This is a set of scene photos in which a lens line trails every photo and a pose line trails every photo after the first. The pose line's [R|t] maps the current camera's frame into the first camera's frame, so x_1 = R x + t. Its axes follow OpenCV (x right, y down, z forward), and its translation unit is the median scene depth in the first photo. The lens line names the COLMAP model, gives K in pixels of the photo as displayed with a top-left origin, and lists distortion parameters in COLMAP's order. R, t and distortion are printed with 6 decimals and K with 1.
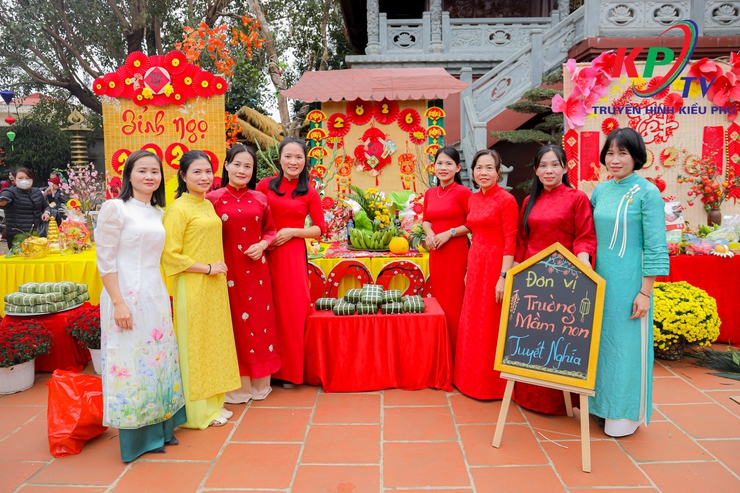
lens RADIAL K [[508.4, 0, 371.2], [0, 508.4, 236.1], [0, 0, 1]] dist [-0.070534, 0.045385]
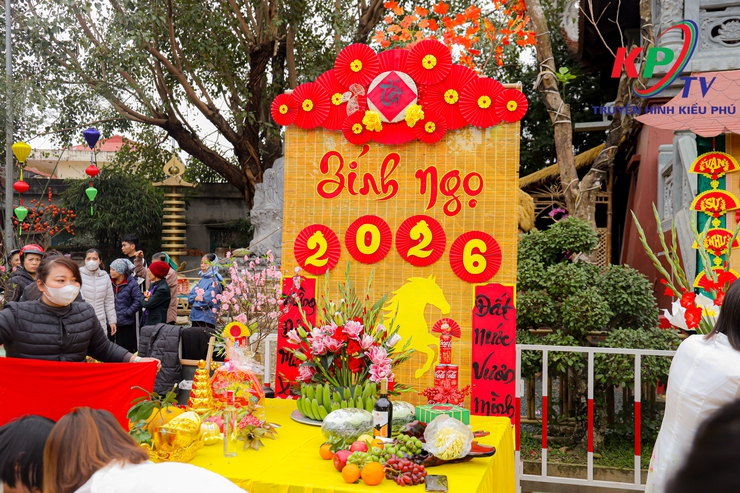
lens RADIAL K [[718.2, 0, 370.0], [0, 718.2, 246.5], [0, 0, 1]] dist [0.009799, 0.010322]
pose [[0.974533, 0.021942, -0.223168, -0.271436], [-0.049658, 0.991609, -0.119351, -0.062808], [0.218677, 0.127394, 0.967446, 0.279591]]
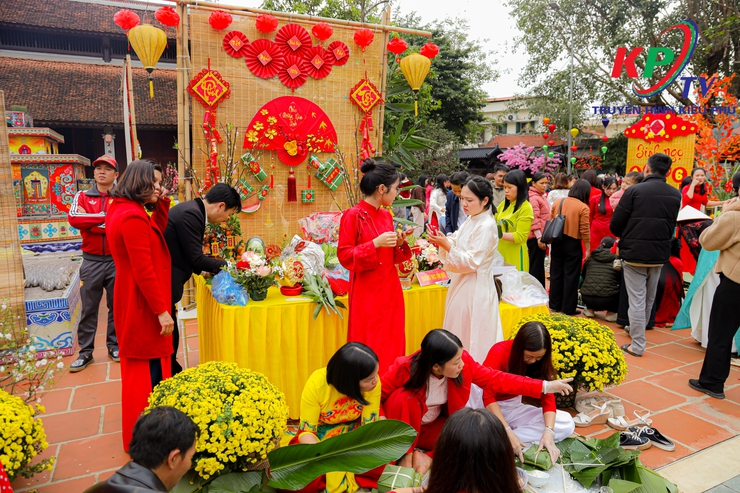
lens RADIAL K [[508.4, 0, 371.2], [0, 508.4, 236.1], [0, 0, 1]] dist [-0.070534, 0.045385]
pose [[0.457394, 0.118009, -0.881399, 0.694050], [-0.114119, 0.990750, 0.073429, 0.055266], [0.881911, 0.066999, 0.466630, -0.677538]]
